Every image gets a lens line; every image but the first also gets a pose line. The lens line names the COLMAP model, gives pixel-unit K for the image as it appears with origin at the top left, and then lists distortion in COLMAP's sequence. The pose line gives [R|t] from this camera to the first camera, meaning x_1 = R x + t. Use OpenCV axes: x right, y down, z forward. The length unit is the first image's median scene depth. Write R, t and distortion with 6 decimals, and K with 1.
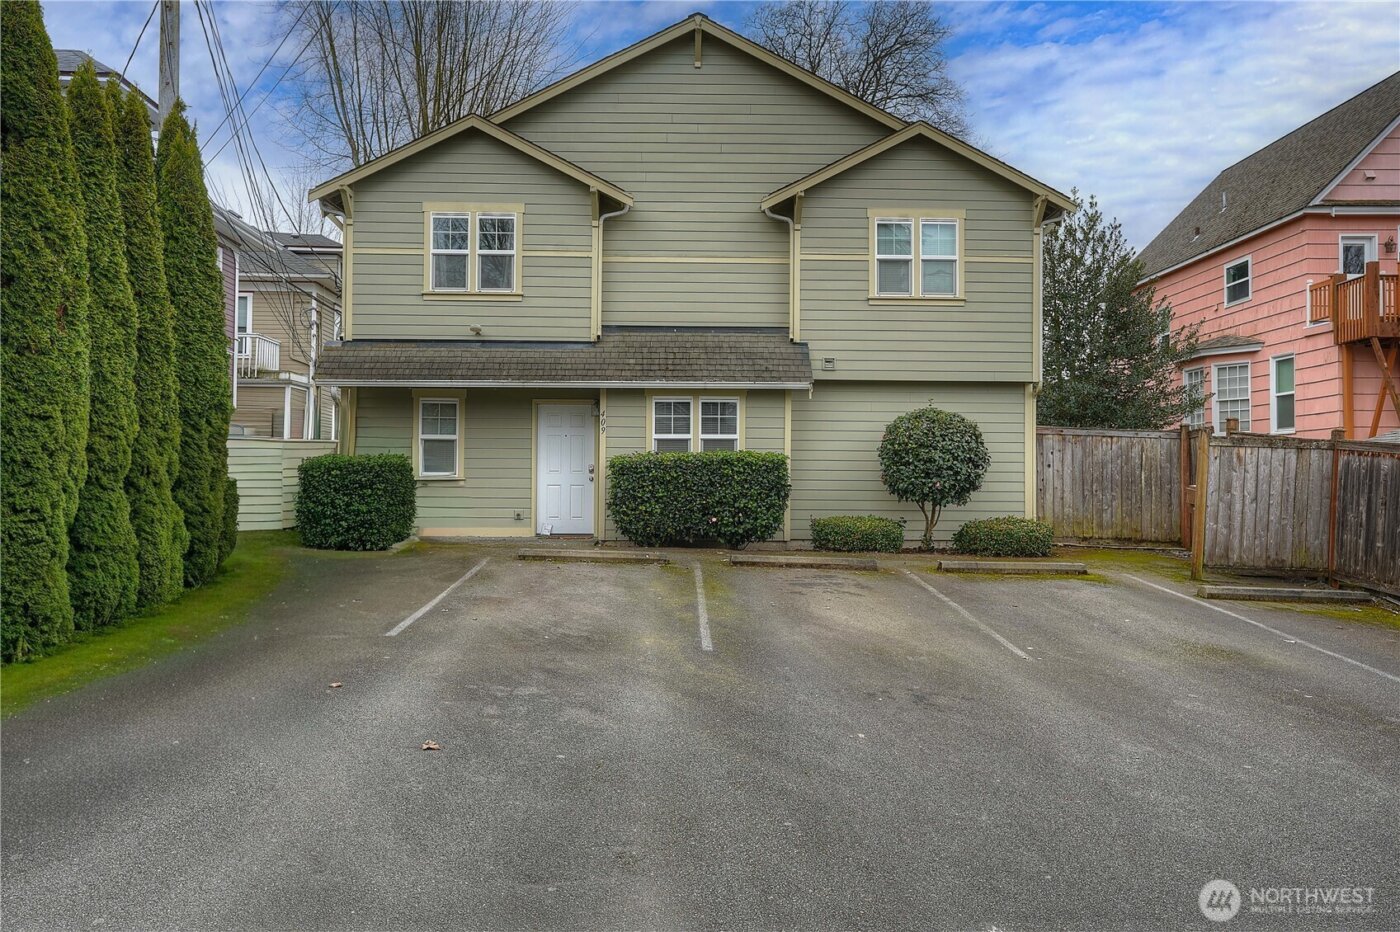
lens RADIAL K [[1048.5, 0, 700.0], [0, 1048.5, 466.0], [0, 0, 1]] dist [0.010447, 0.005114]
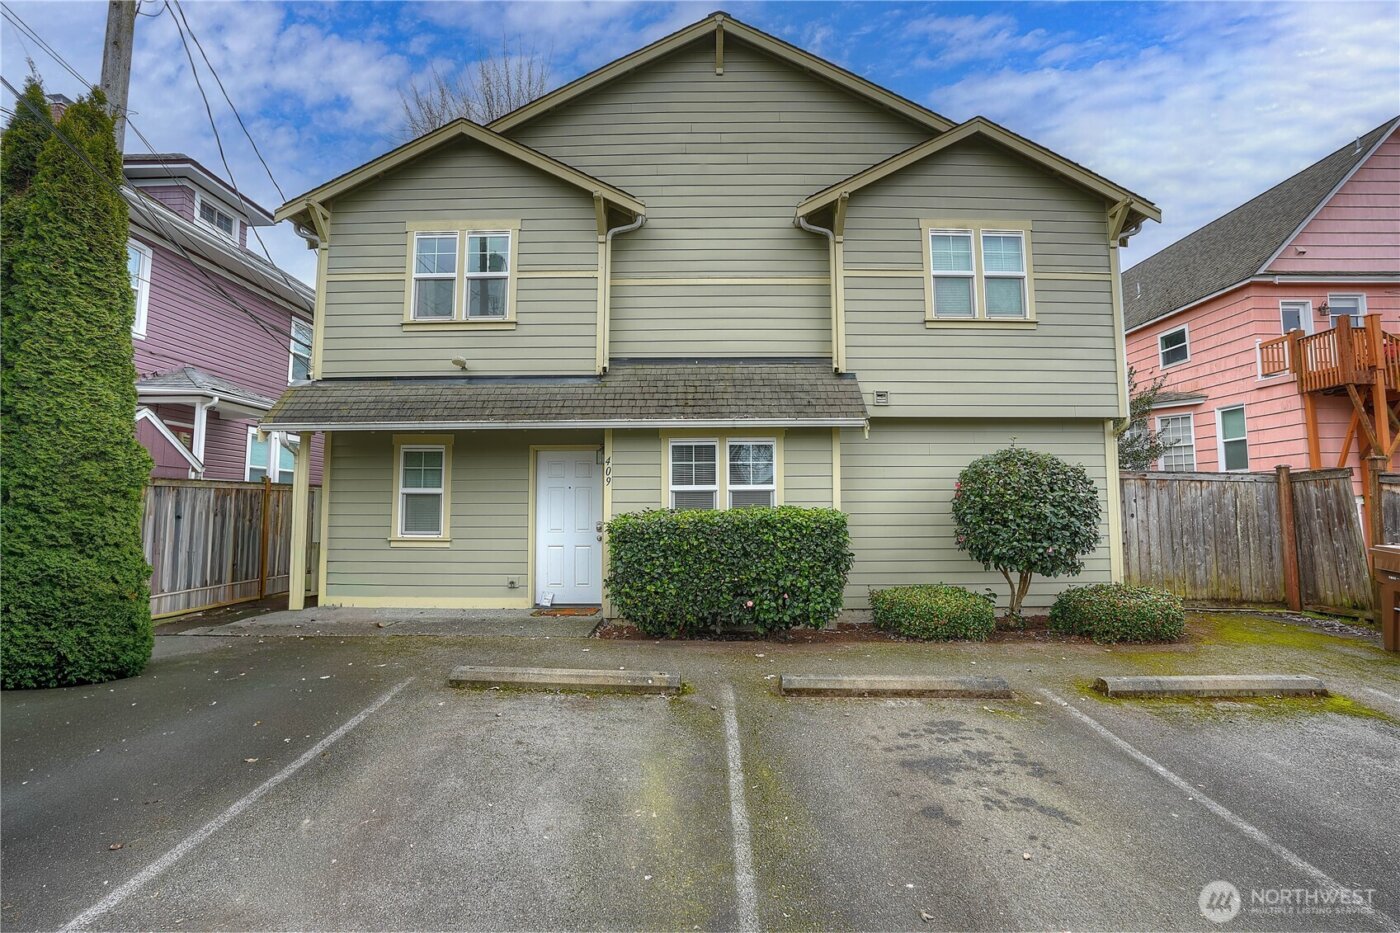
lens RADIAL K [[647.3, 0, 708.2], [0, 647.3, 462.4], [0, 0, 1]] dist [-0.070339, 0.030370]
pose [[0.999695, -0.011726, -0.021723, -0.004098], [0.010523, 0.998446, -0.054721, -0.019912], [0.022331, 0.054476, 0.998265, 0.491704]]
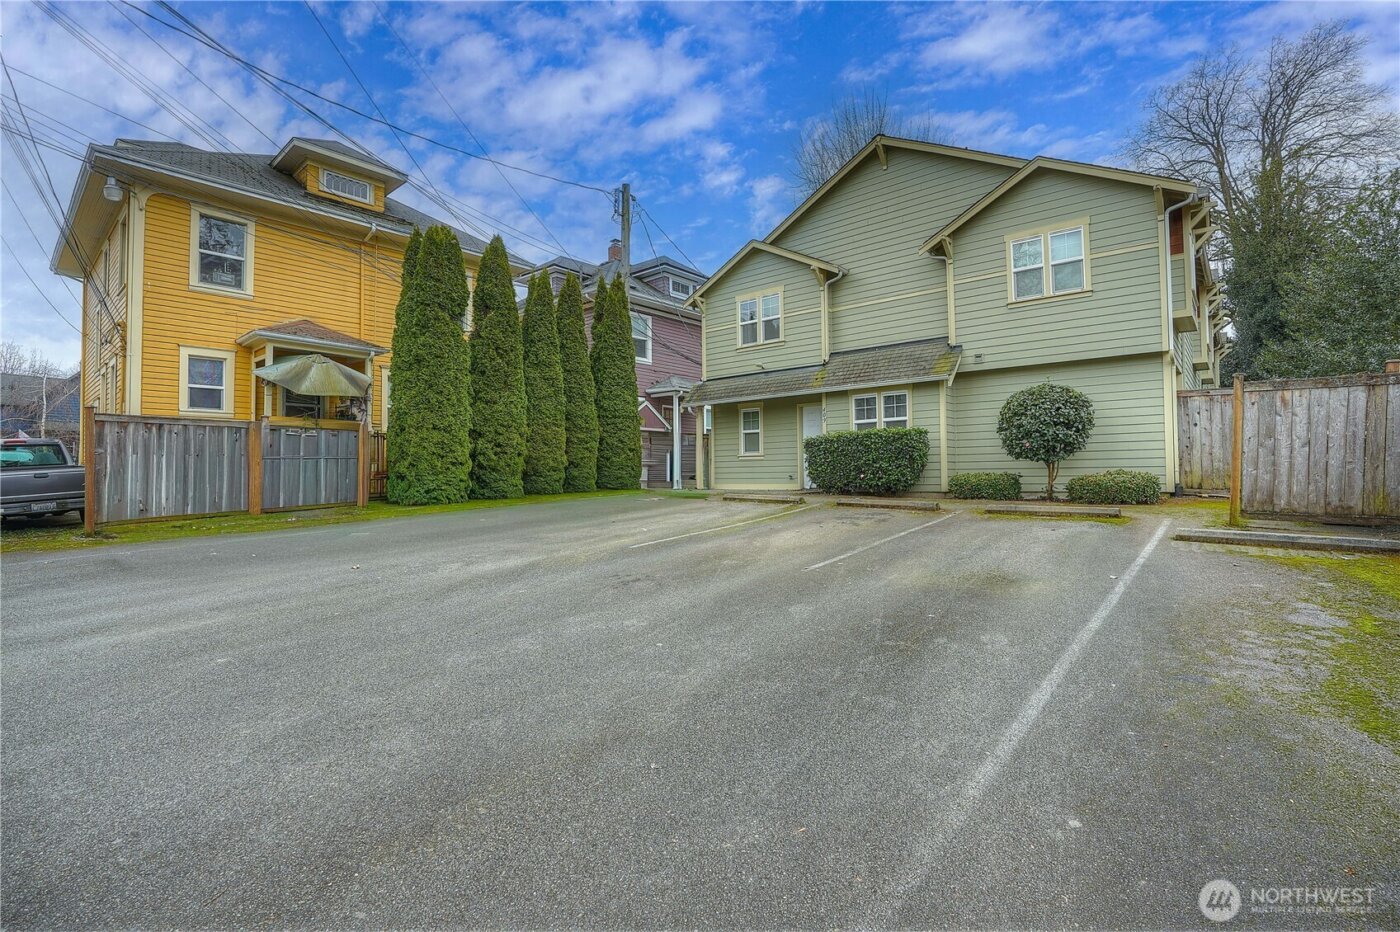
lens RADIAL K [[647.3, 0, 708.2], [0, 647.3, 461.9], [0, 0, 1]] dist [-0.070339, 0.030370]
pose [[0.745948, -0.029650, -0.665344, 0.403056], [0.032113, 0.999448, -0.008536, 0.029262], [0.665230, -0.014999, 0.746488, 0.170724]]
